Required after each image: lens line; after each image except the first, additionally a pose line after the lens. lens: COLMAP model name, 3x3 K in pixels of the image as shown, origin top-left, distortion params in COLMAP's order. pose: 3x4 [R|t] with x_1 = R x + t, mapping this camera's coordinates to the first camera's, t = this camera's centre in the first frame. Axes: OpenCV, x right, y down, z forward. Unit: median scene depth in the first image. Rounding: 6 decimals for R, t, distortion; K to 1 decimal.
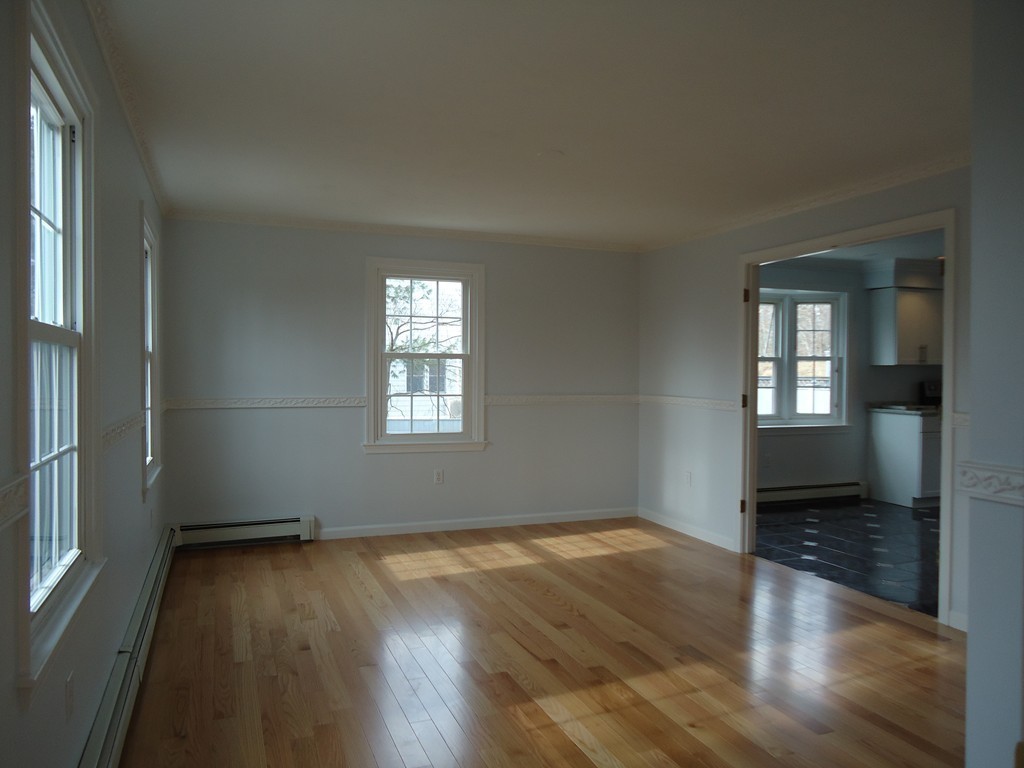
lens RADIAL K [[748.2, 0, 515.9], [0, 748.2, 370.6], [0, 0, 1]] dist [-0.005883, 0.002074]
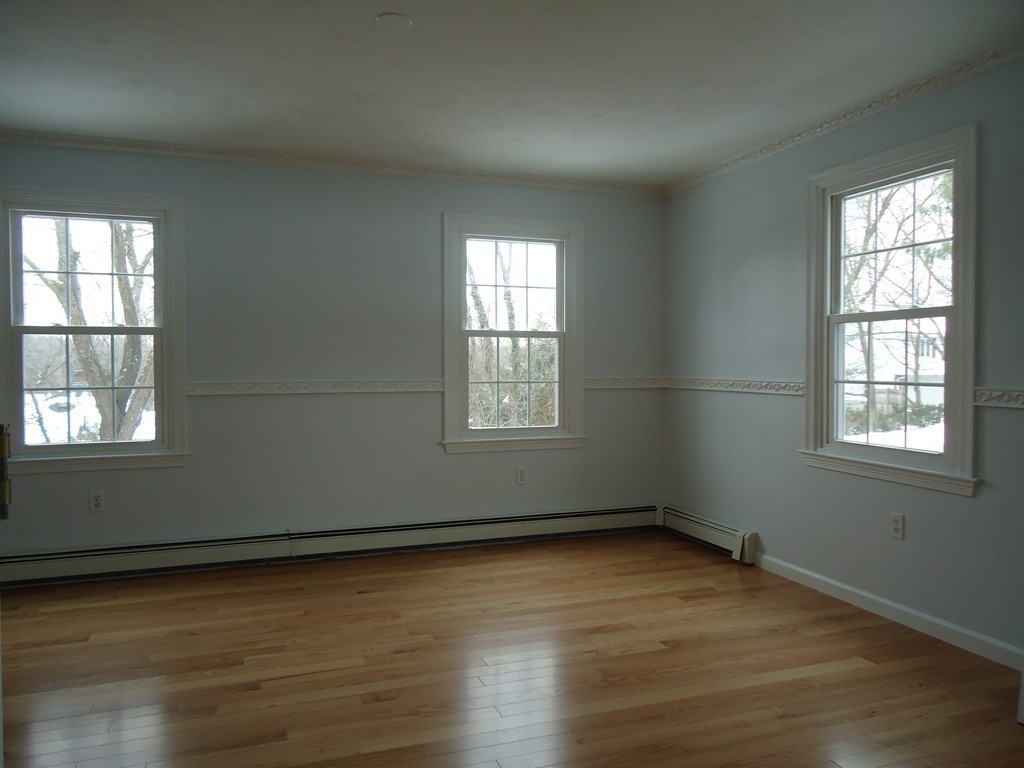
lens RADIAL K [[748.2, 0, 506.2], [0, 748.2, 381.0], [0, 0, 1]] dist [-0.005883, 0.002074]
pose [[-0.026919, 0.022130, -0.999393, 0.539647], [0.000301, 0.999755, 0.022129, 0.020485], [0.999638, 0.000295, -0.026919, 0.817253]]
